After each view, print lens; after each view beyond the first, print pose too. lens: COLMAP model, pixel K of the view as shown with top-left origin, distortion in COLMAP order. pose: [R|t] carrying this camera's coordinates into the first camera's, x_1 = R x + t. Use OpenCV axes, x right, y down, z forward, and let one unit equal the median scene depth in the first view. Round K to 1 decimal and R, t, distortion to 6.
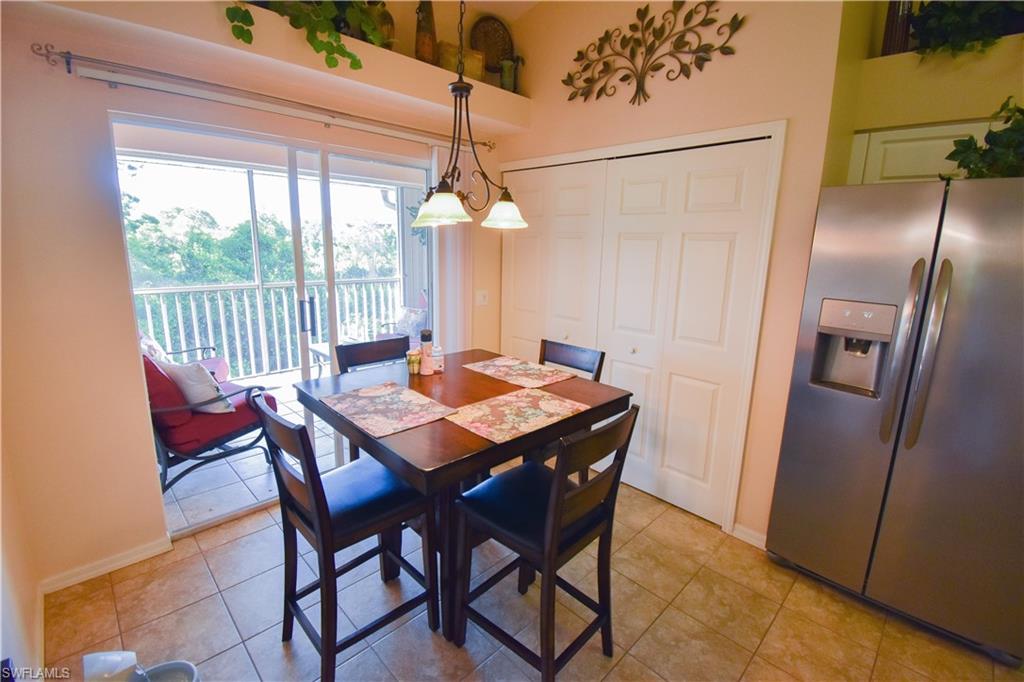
lens RADIAL K [[456.1, 0, 511.4], [0, 456.1, 335.9], [0, 0, 1]] dist [-0.003813, -0.011043]
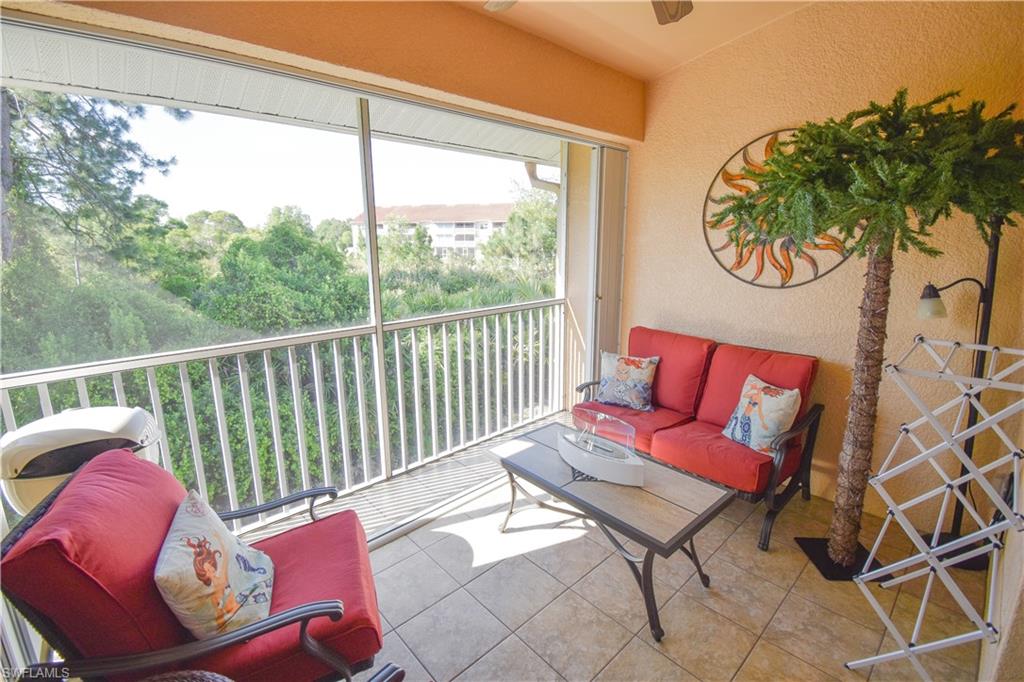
lens RADIAL K [[456.1, 0, 518.9], [0, 456.1, 343.3], [0, 0, 1]] dist [-0.003813, -0.011043]
pose [[0.999186, -0.018718, -0.035731, -0.076513], [0.019551, 0.999542, 0.023103, -0.021330], [0.035283, -0.023783, 0.999094, 0.095574]]
